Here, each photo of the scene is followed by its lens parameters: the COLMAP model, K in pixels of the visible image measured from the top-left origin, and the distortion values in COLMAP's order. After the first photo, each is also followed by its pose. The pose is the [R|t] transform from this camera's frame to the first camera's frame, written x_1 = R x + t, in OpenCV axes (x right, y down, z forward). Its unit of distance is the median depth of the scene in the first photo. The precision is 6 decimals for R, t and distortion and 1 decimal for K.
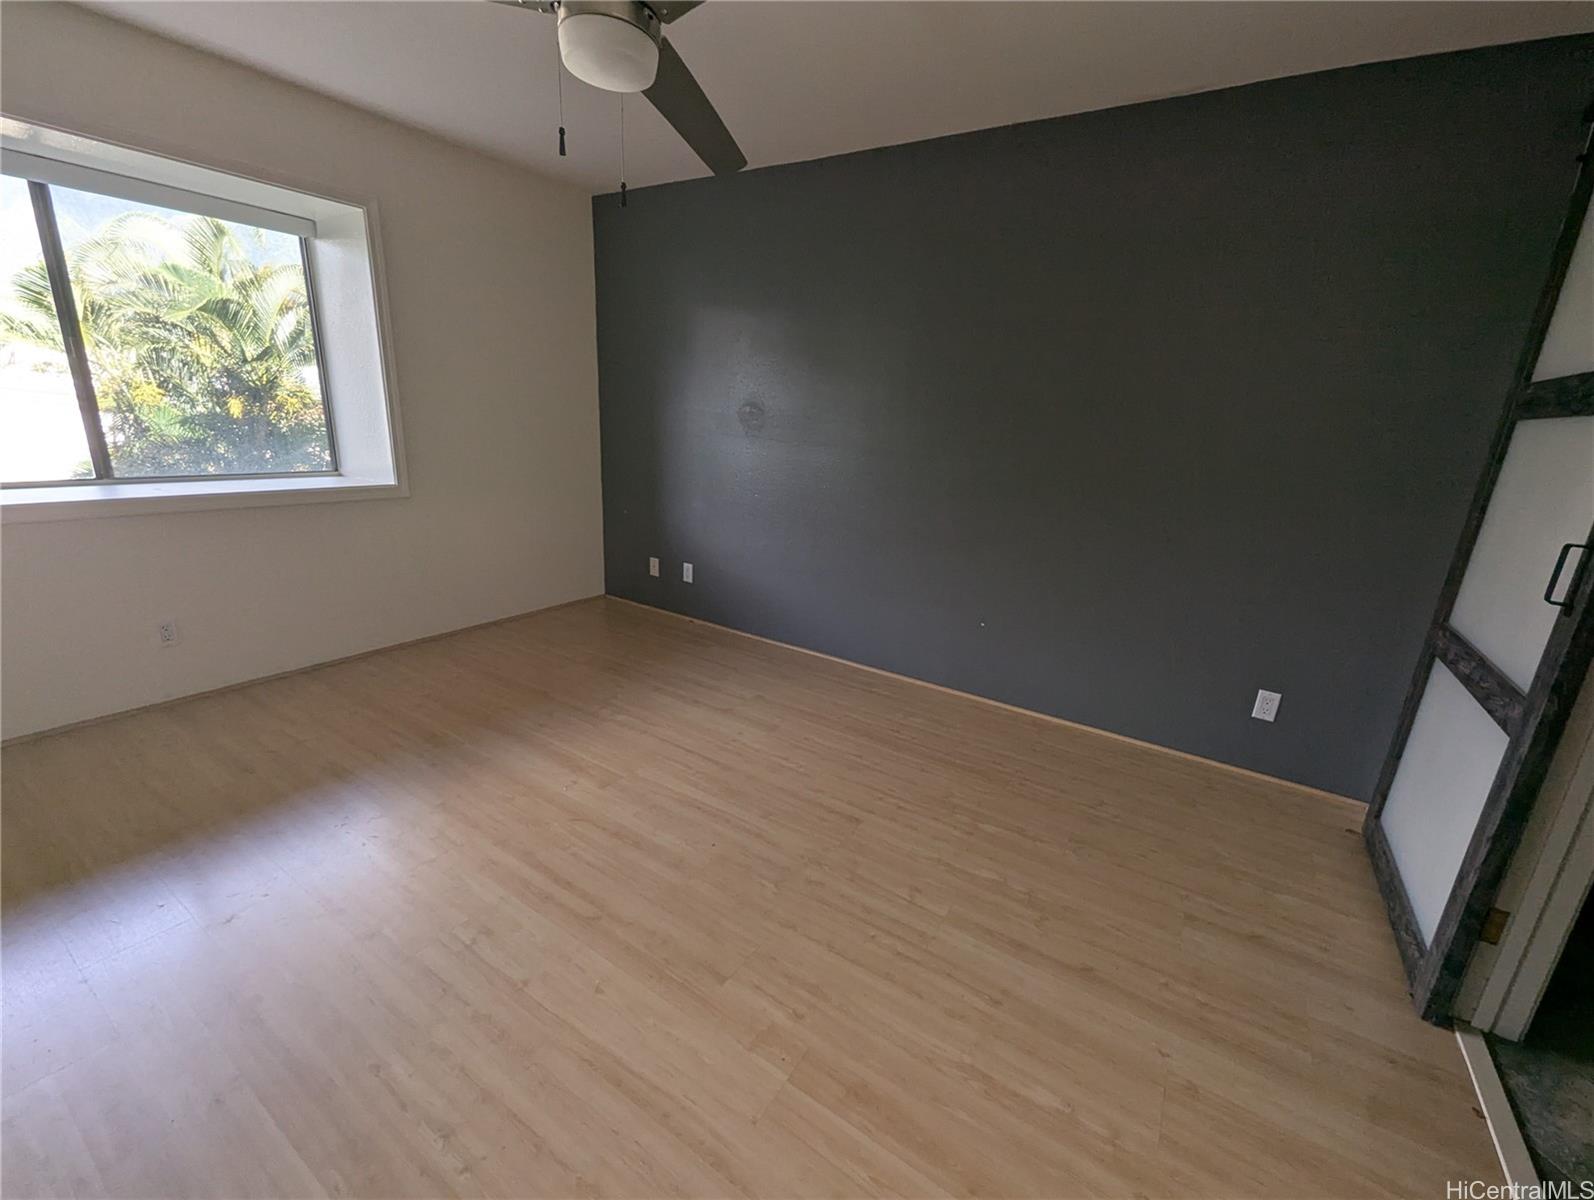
lens RADIAL K [[667.4, 0, 802.8], [0, 667.4, 599.9], [0, 0, 1]] dist [-0.001626, -0.000146]
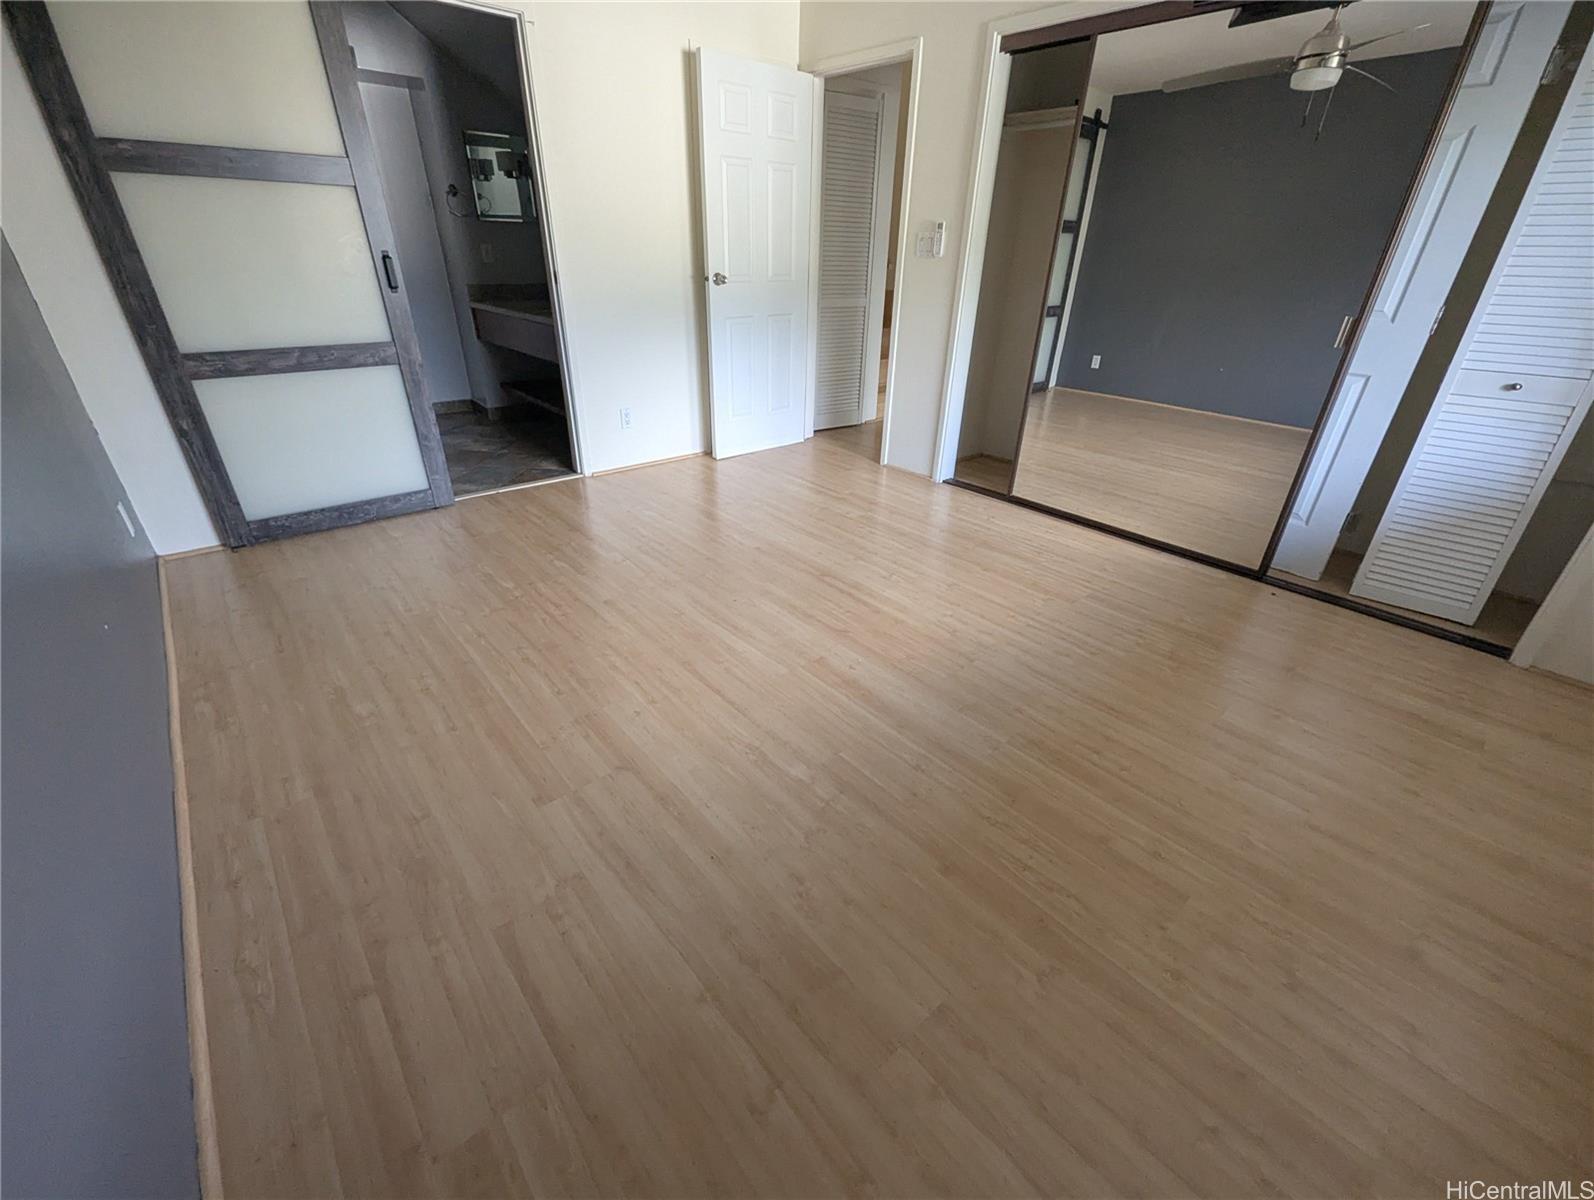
lens RADIAL K [[667.4, 0, 802.8], [0, 667.4, 599.9], [0, 0, 1]] dist [-0.001626, -0.000146]
pose [[-0.958122, -0.195506, 0.209233, -0.416396], [0.005249, 0.718554, 0.695451, -0.404796], [-0.286311, 0.667426, -0.687437, 1.466194]]
